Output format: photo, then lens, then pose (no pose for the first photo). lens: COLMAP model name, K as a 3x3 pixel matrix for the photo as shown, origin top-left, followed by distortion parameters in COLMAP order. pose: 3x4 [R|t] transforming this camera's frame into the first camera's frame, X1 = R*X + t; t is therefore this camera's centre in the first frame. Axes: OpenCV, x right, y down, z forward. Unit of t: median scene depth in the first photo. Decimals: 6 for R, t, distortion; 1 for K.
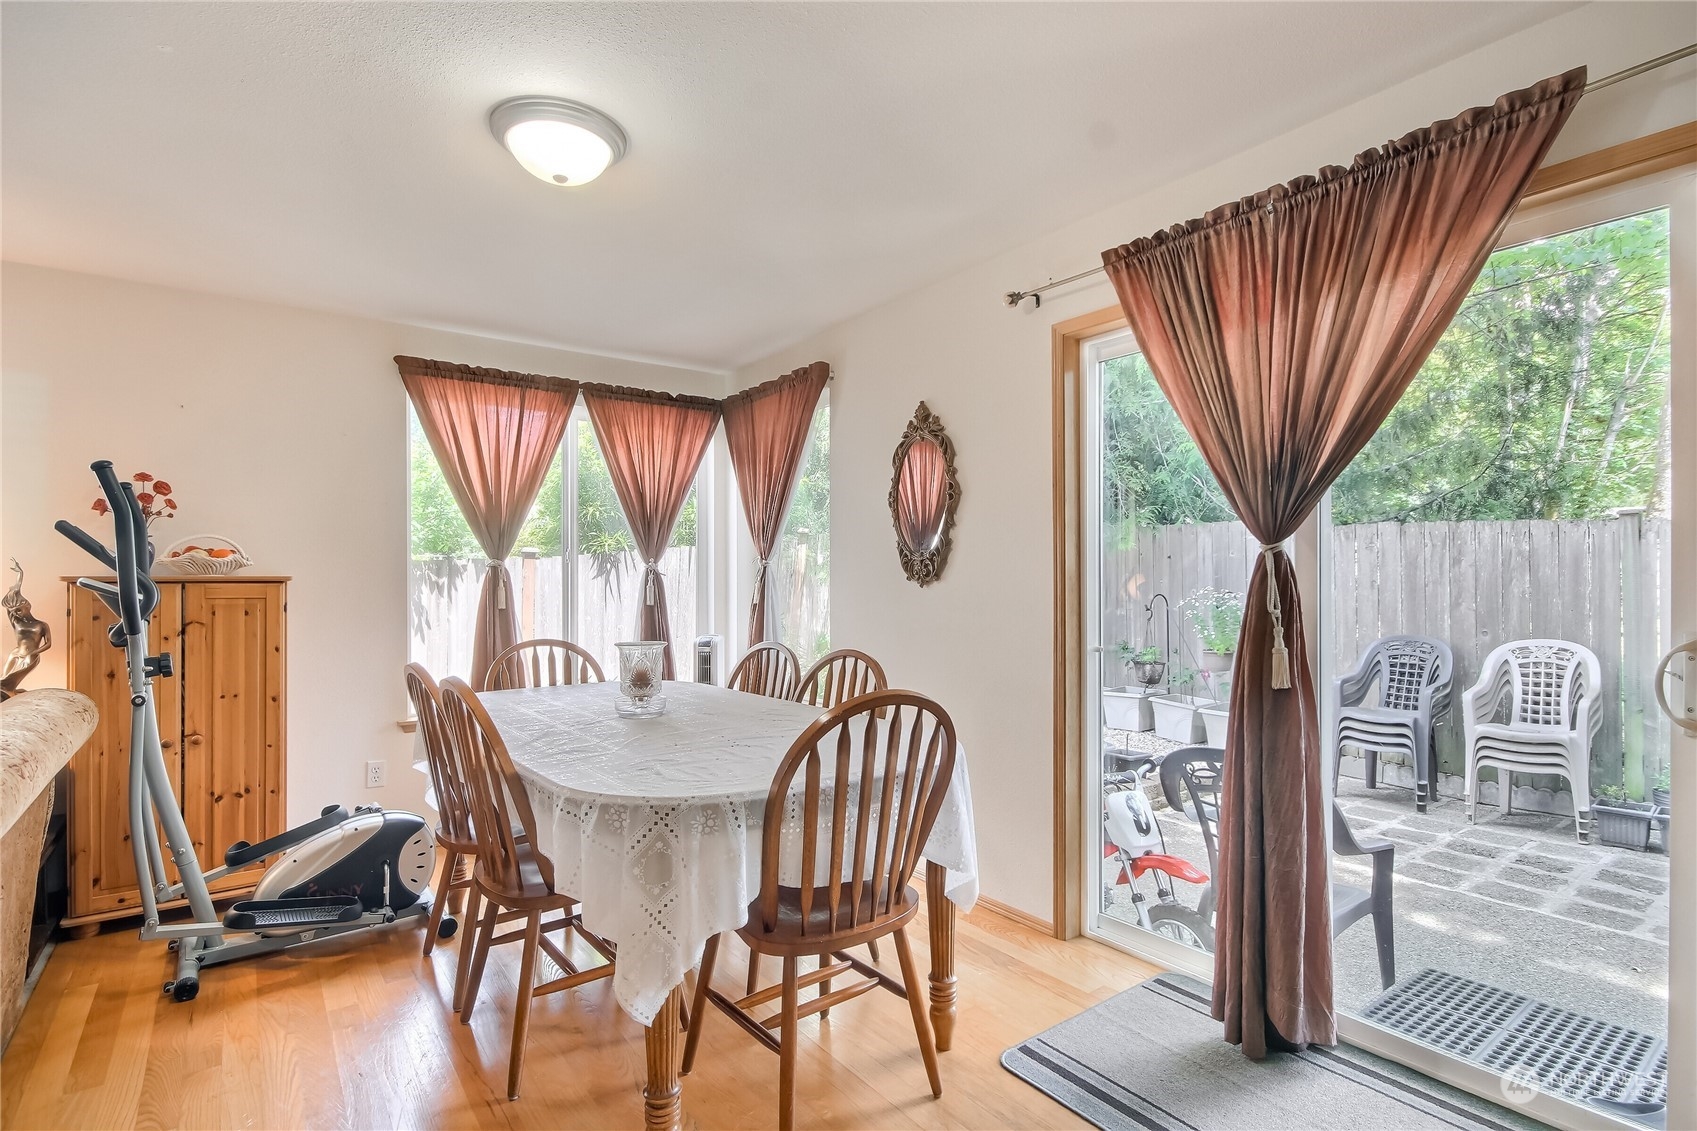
lens RADIAL K [[820.1, 0, 864.1], [0, 820.1, 579.2], [0, 0, 1]] dist [-0.002821, -0.001297]
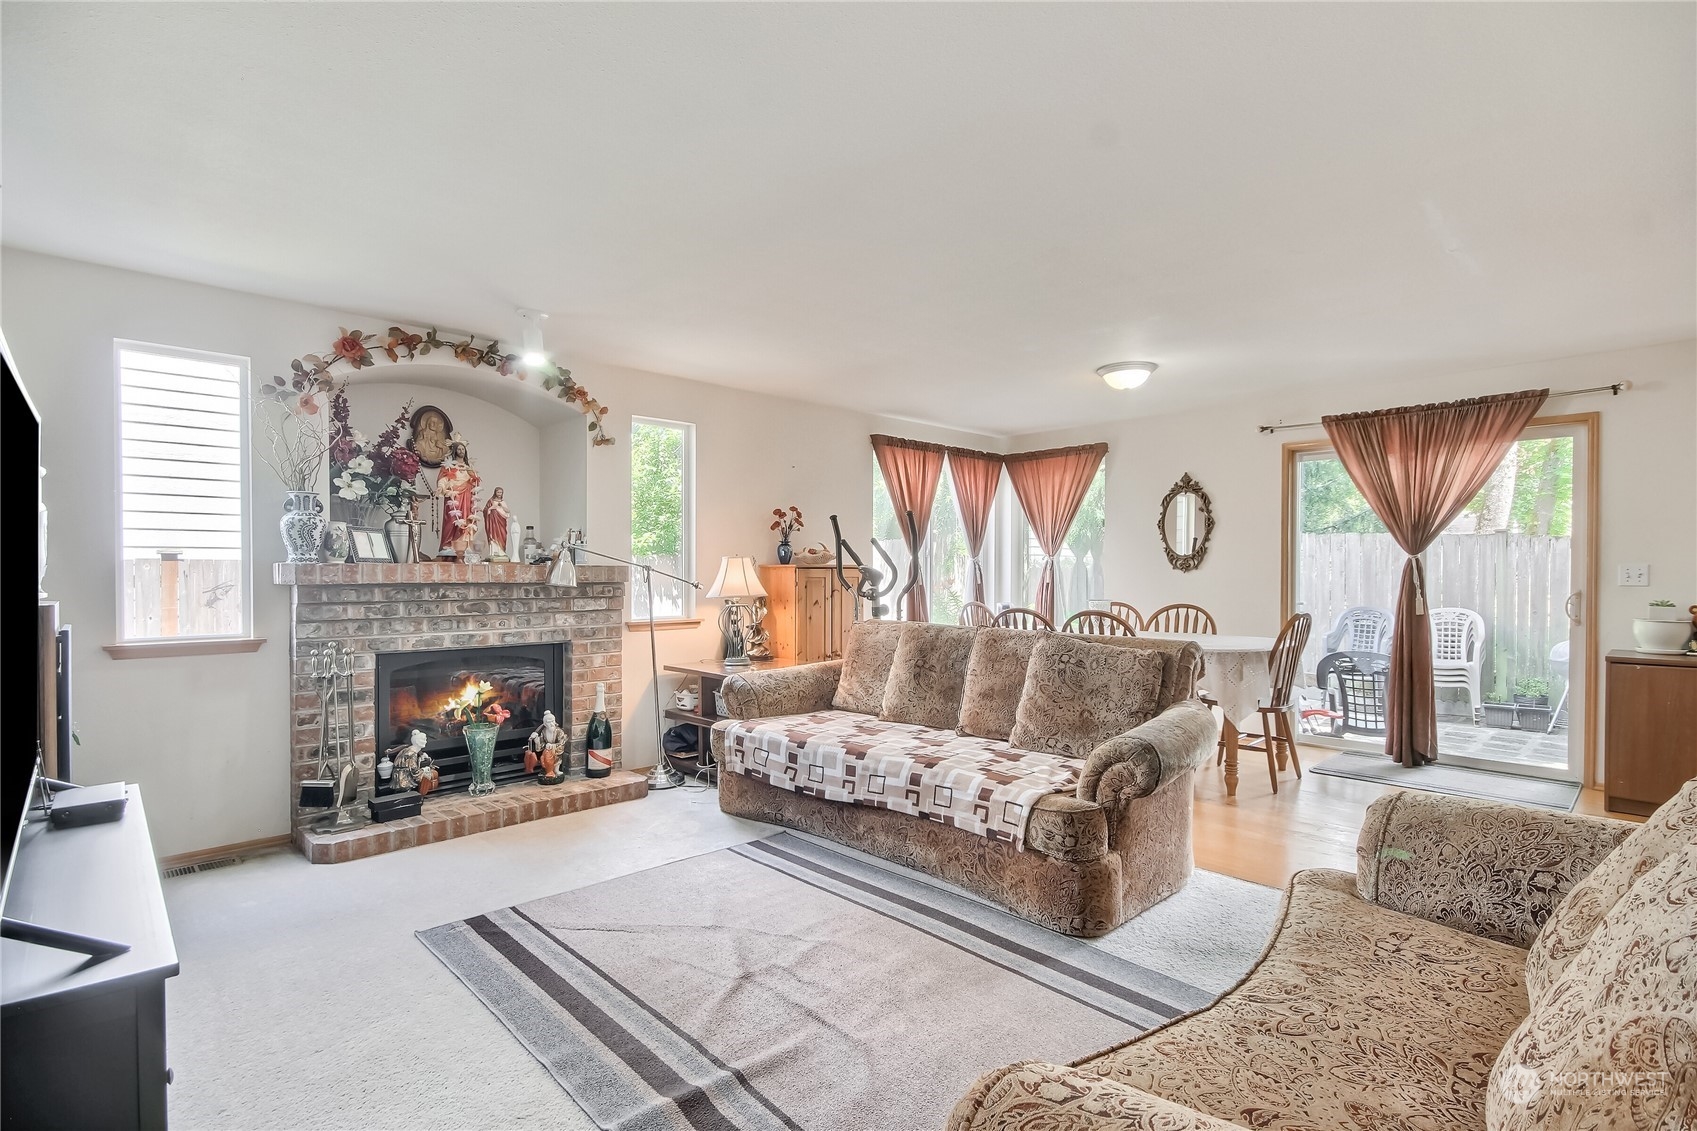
lens RADIAL K [[806.0, 0, 860.2], [0, 806.0, 579.0], [0, 0, 1]] dist [-0.000948, -0.000741]
pose [[0.991154, 0.003686, 0.132666, -0.846551], [-0.005270, 0.999919, 0.011590, 0.006330], [-0.132612, -0.012187, 0.991093, -0.667739]]
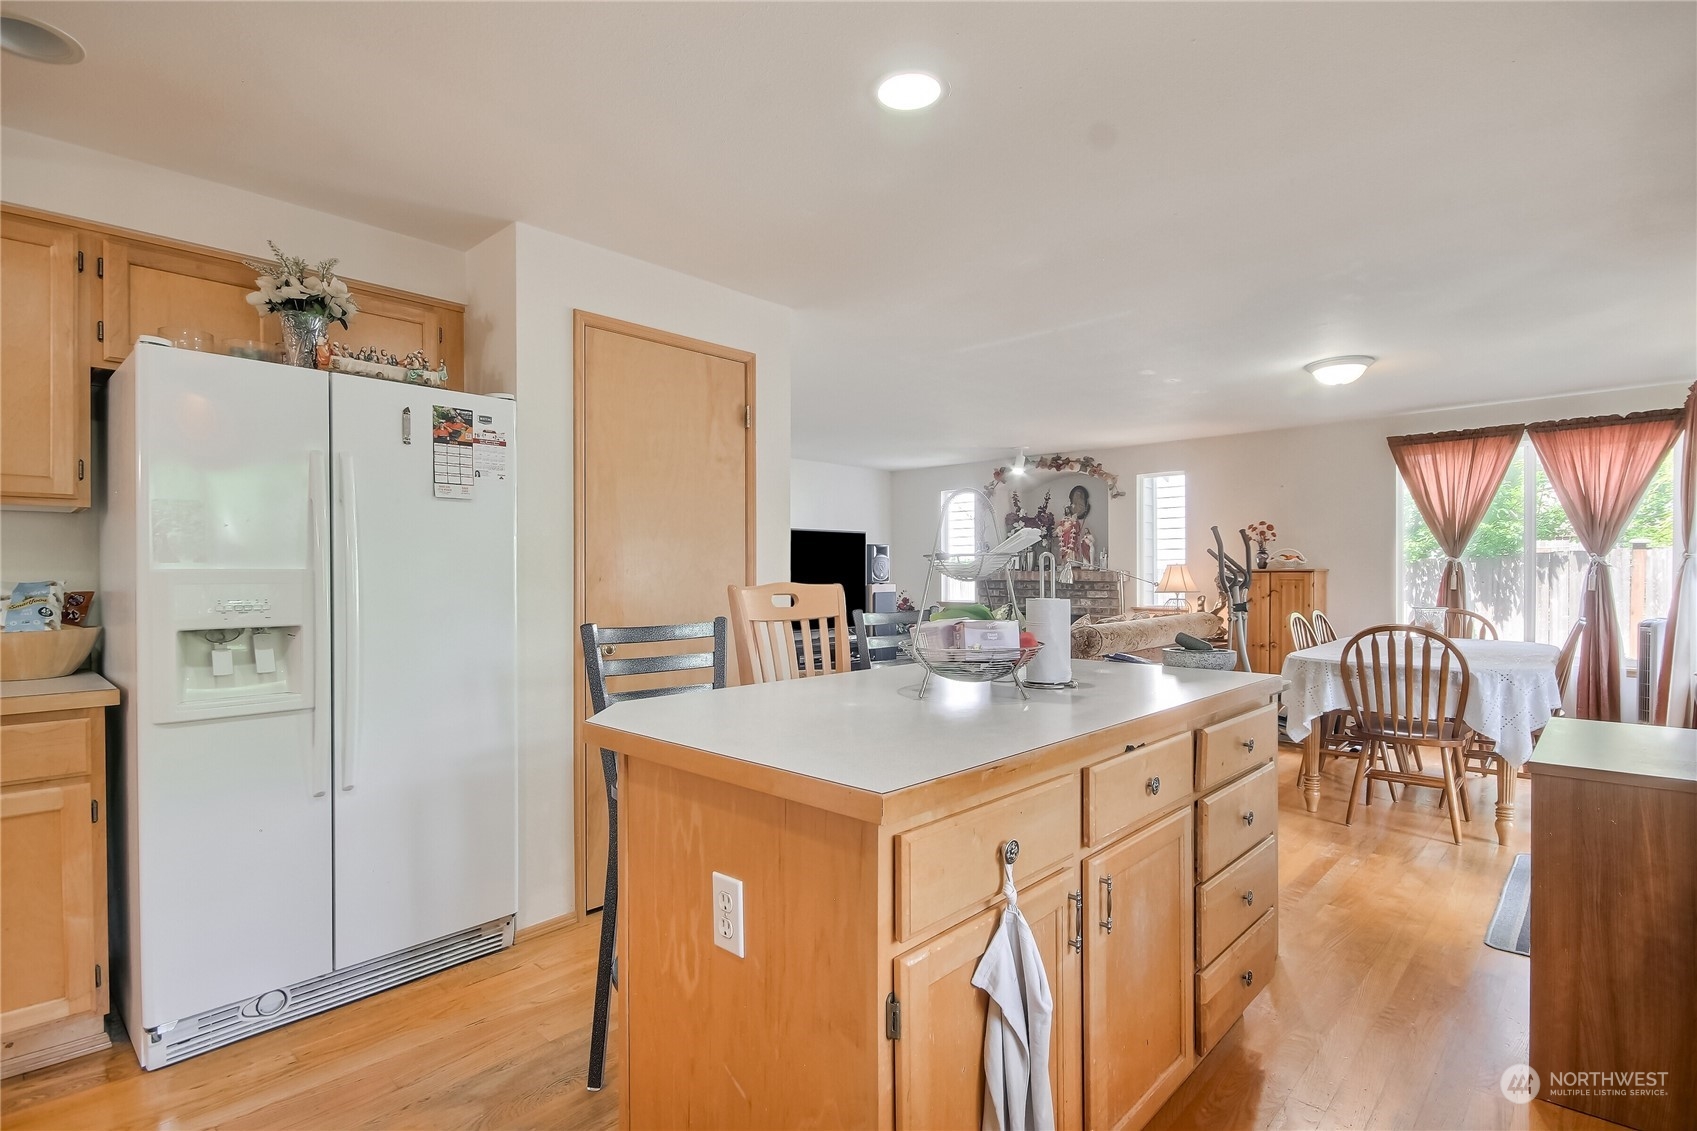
lens RADIAL K [[841.7, 0, 852.1], [0, 841.7, 579.2], [0, 0, 1]] dist [0.007135, 0.000573]
pose [[0.168240, 0.011777, -0.985676, 0.985685], [0.003535, 0.999915, 0.012550, -0.007178], [0.985740, -0.005596, 0.168184, -0.388501]]
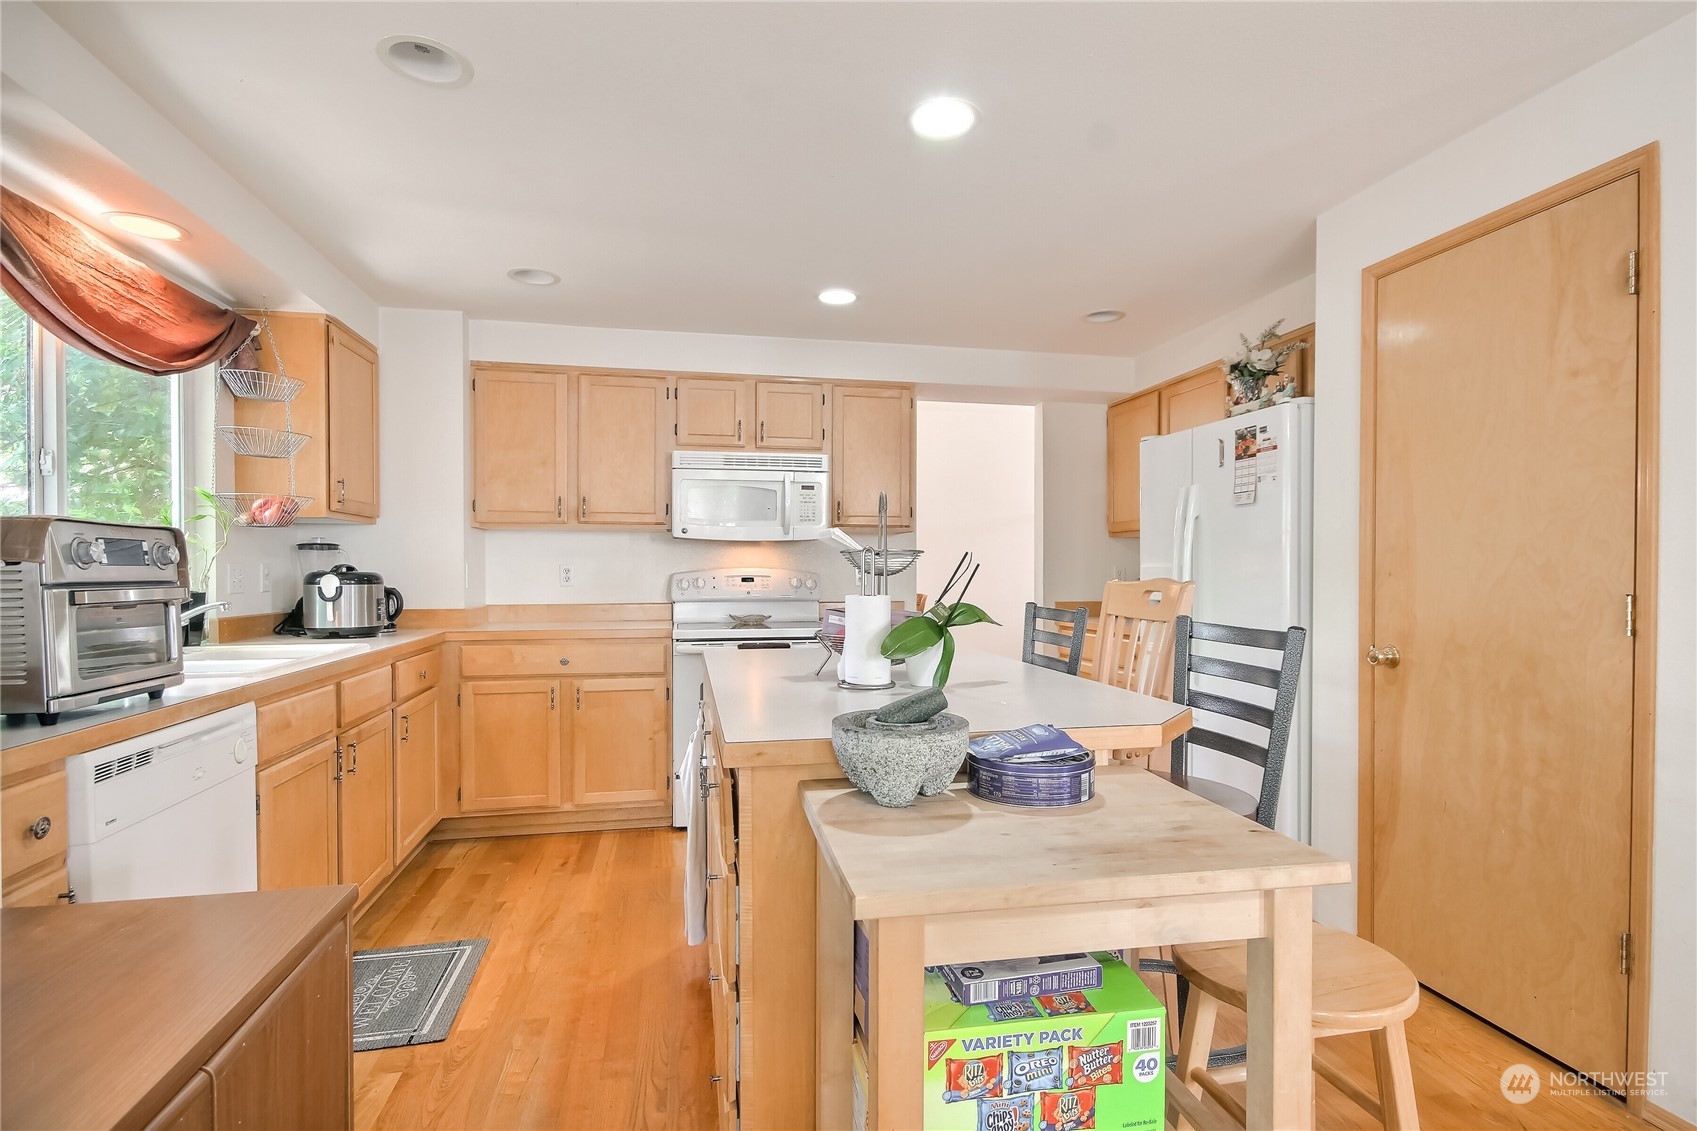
lens RADIAL K [[841.7, 0, 852.1], [0, 841.7, 579.2], [0, 0, 1]] dist [0.007135, 0.000573]
pose [[-0.900495, -0.001141, 0.434865, 0.170986], [0.002550, 0.999966, 0.007904, 0.000162], [-0.434859, 0.008227, -0.900461, 0.370899]]
